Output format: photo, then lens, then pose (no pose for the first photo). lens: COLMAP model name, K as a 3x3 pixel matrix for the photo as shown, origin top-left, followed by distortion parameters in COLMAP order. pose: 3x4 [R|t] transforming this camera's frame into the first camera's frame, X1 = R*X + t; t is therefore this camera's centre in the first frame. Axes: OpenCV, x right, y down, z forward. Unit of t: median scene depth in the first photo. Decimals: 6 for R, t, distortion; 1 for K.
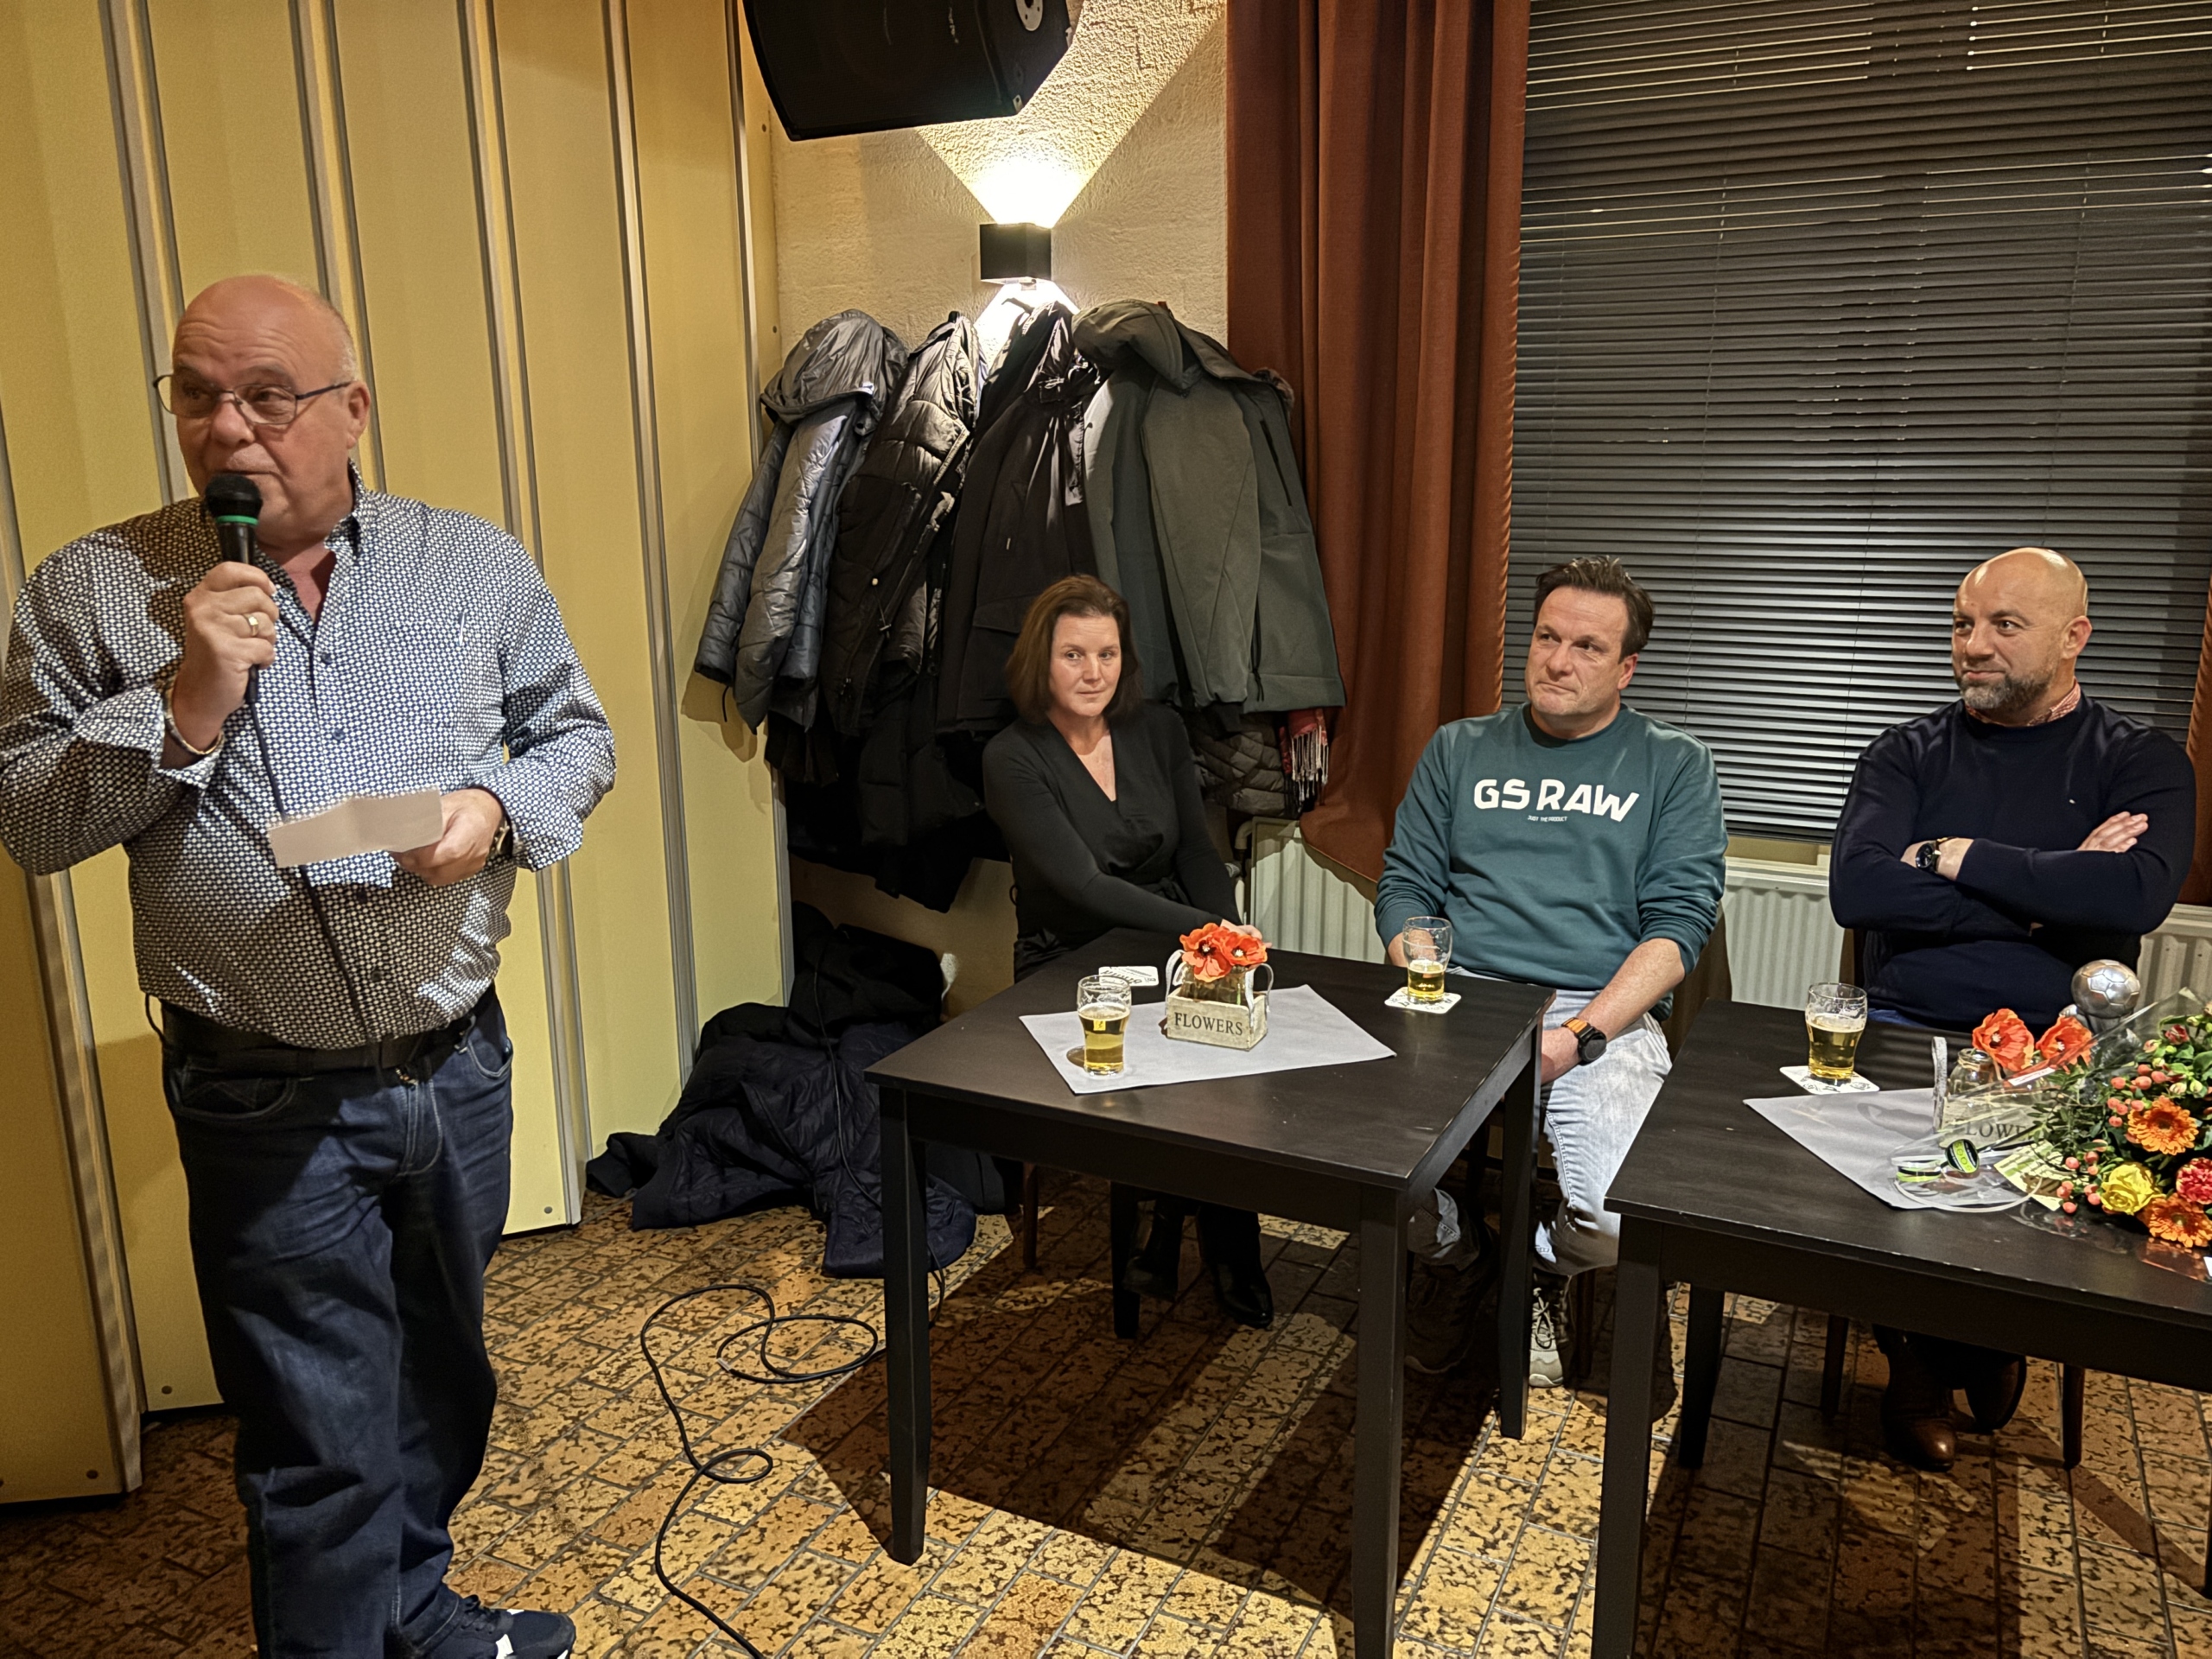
lens RADIAL K [[1649.5, 0, 1101.3], [0, 1649.5, 829.5], [0, 0, 1]] dist [0.042617, -0.045609]
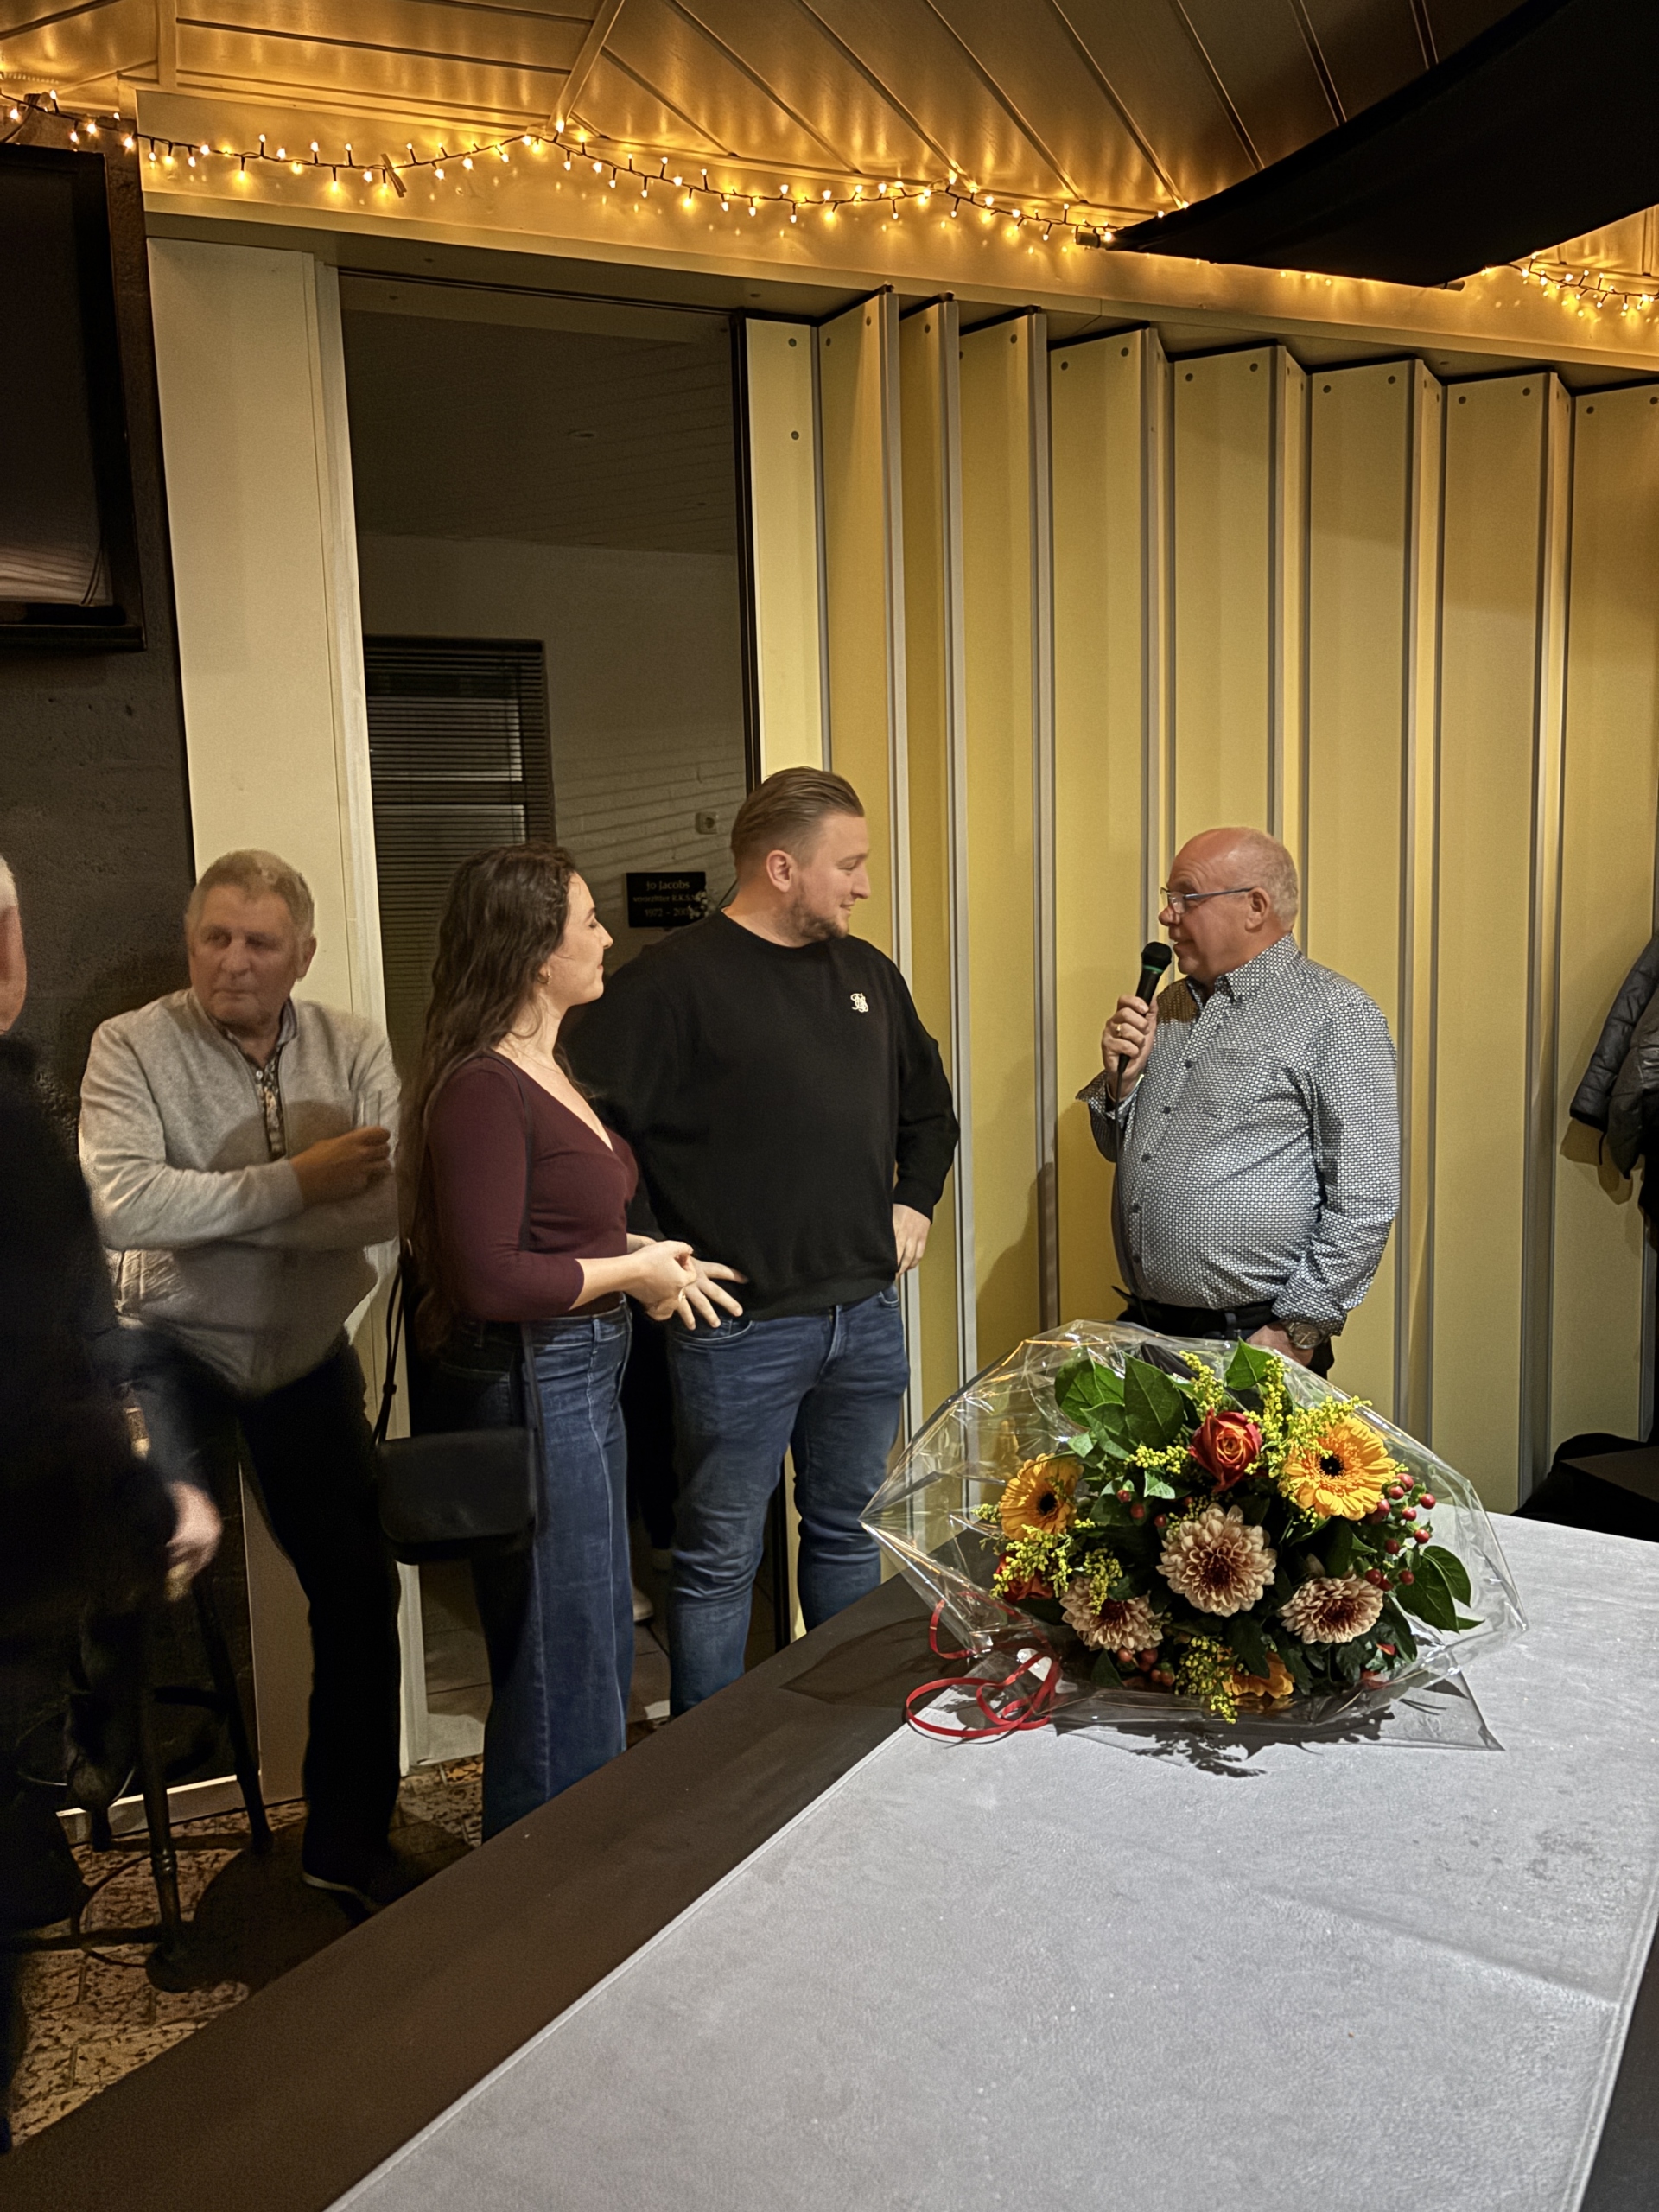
lens RADIAL K [[1649.5, 0, 809.2], [0, 1649.5, 1128.8], [0, 0, 1]] dist [0.042617, -0.045609]
pose [[0.720406, 0.063019, -0.690684, 0.163164], [-0.124873, 0.991374, -0.039792, 0.021008], [0.682219, 0.114914, 0.722061, -0.147694]]
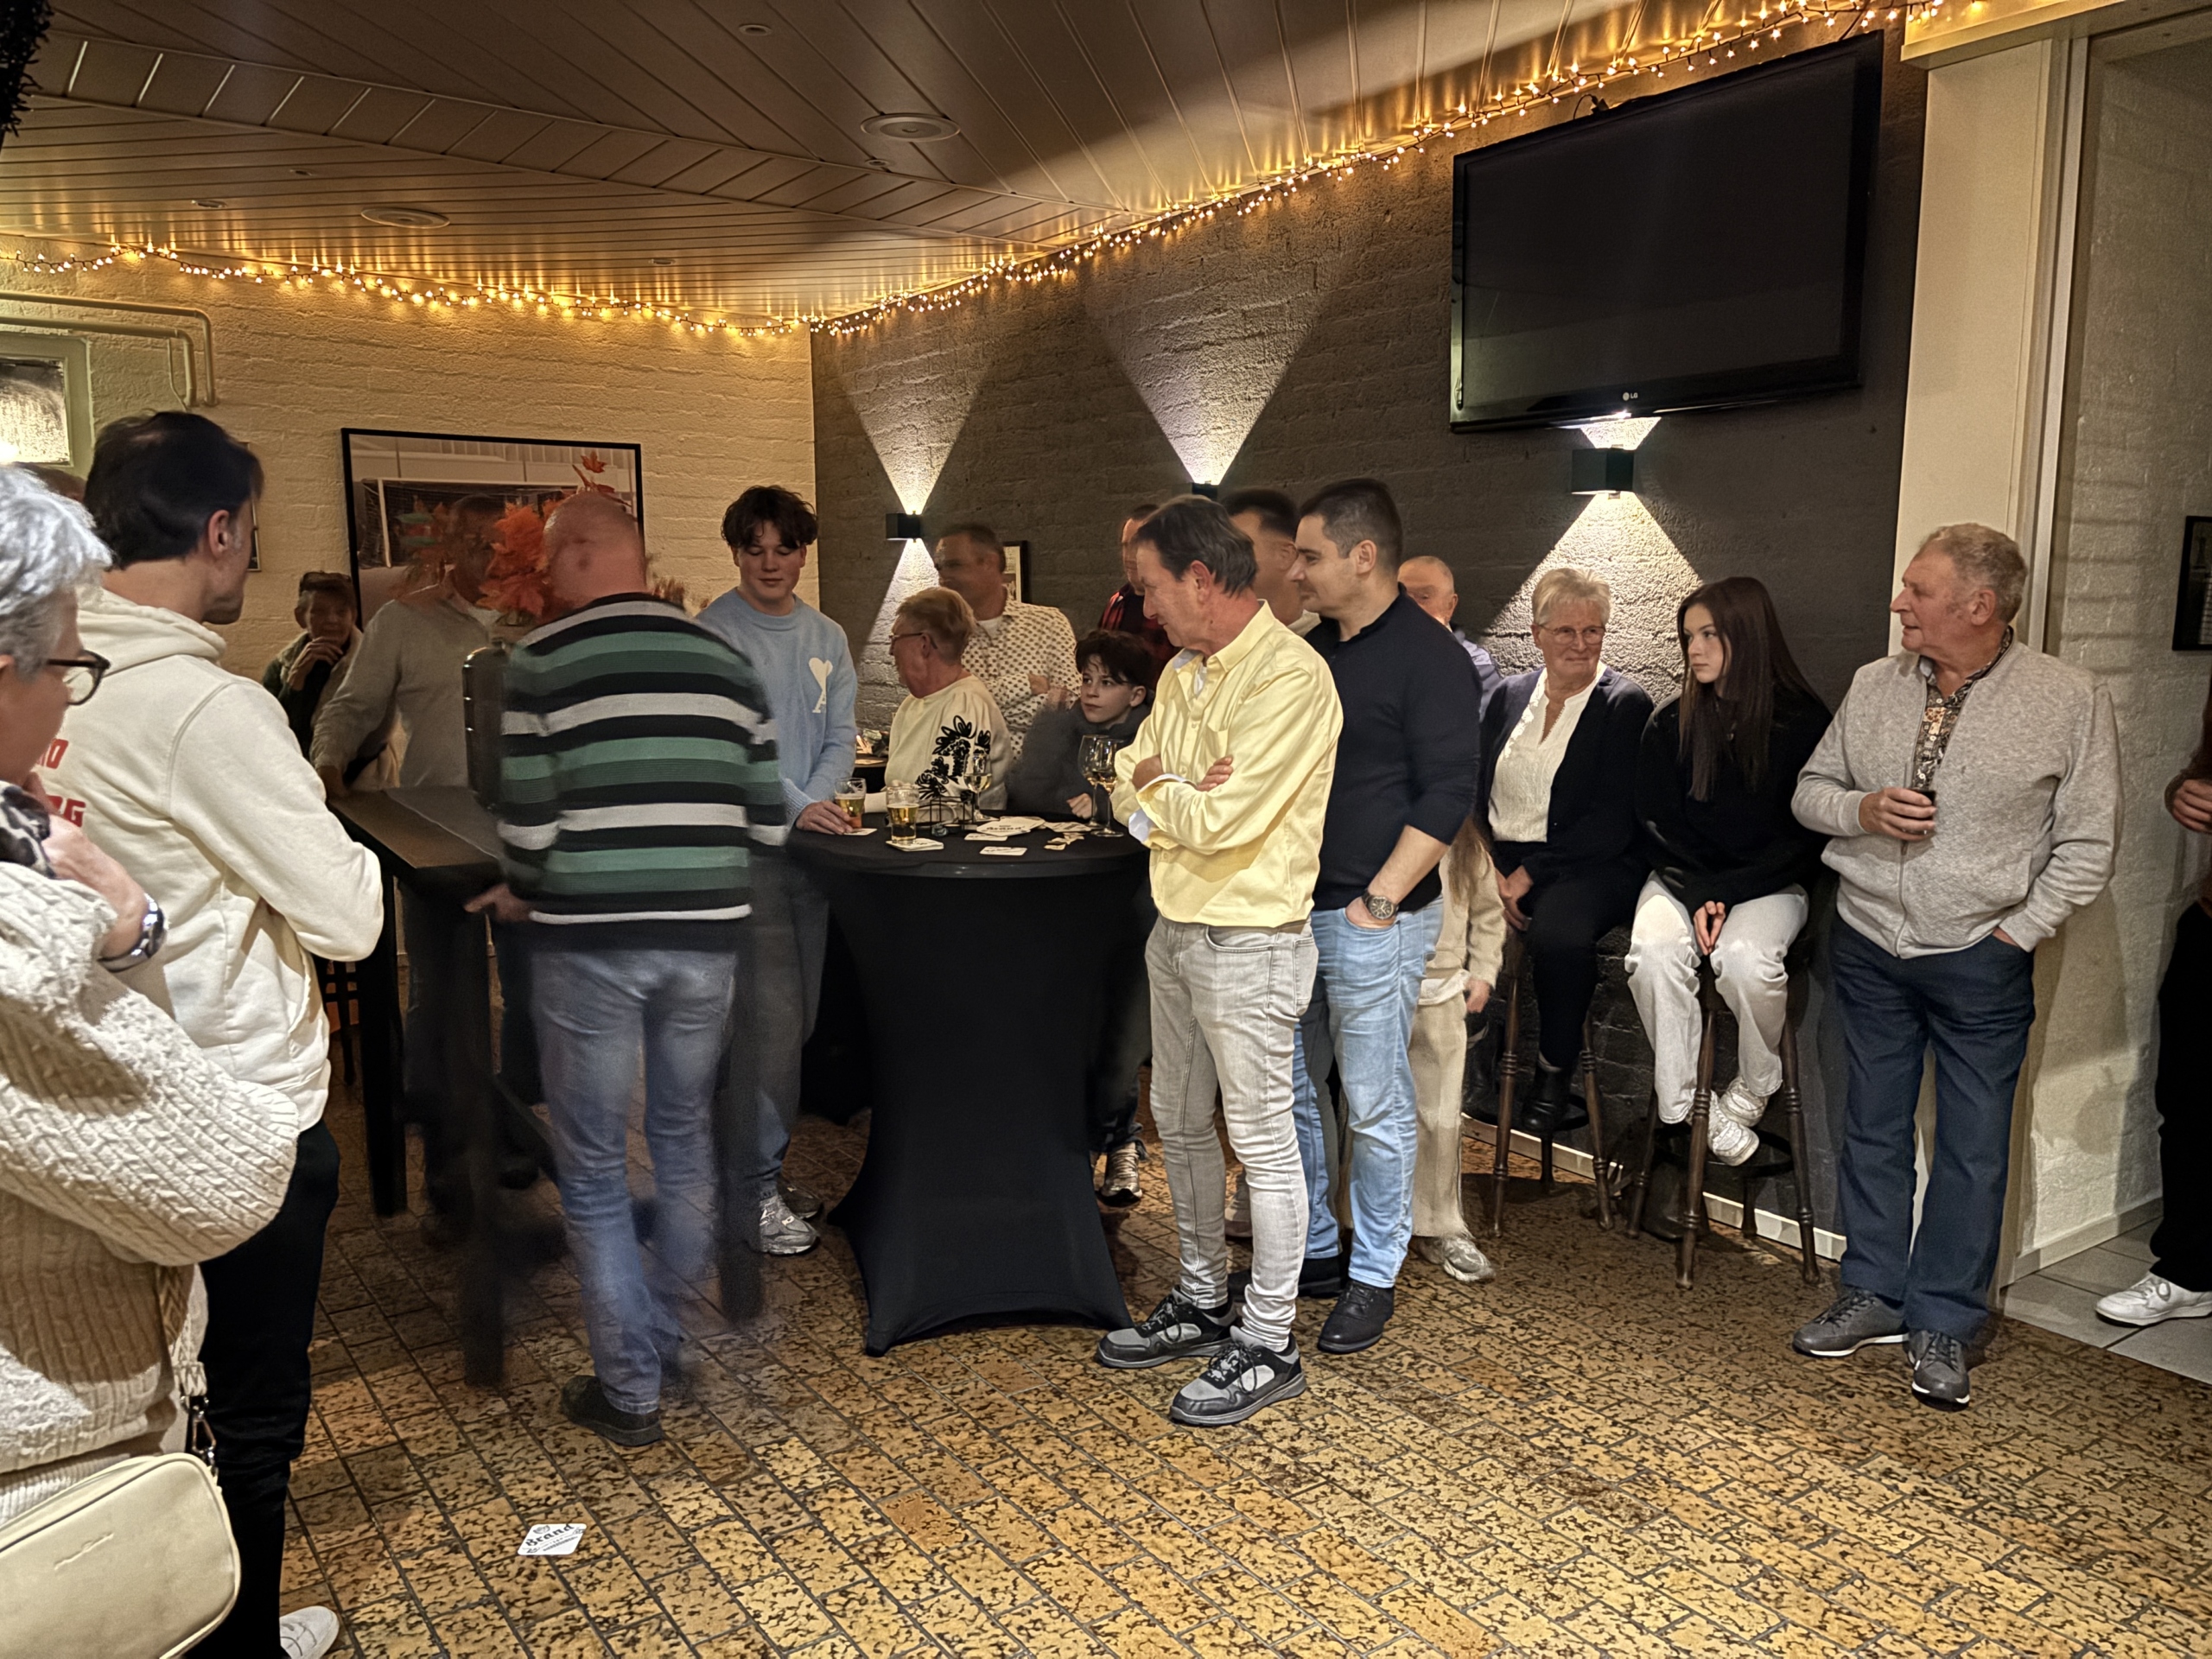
lens RADIAL K [[1649.5, 0, 1120.2], [0, 1649.5, 833.3], [0, 0, 1]] dist [0.042617, -0.045609]
pose [[-0.488922, 0.120443, -0.863973, 0.615207], [-0.199228, 0.948829, 0.245015, -0.092241], [0.849272, 0.291921, -0.439907, 0.357083]]
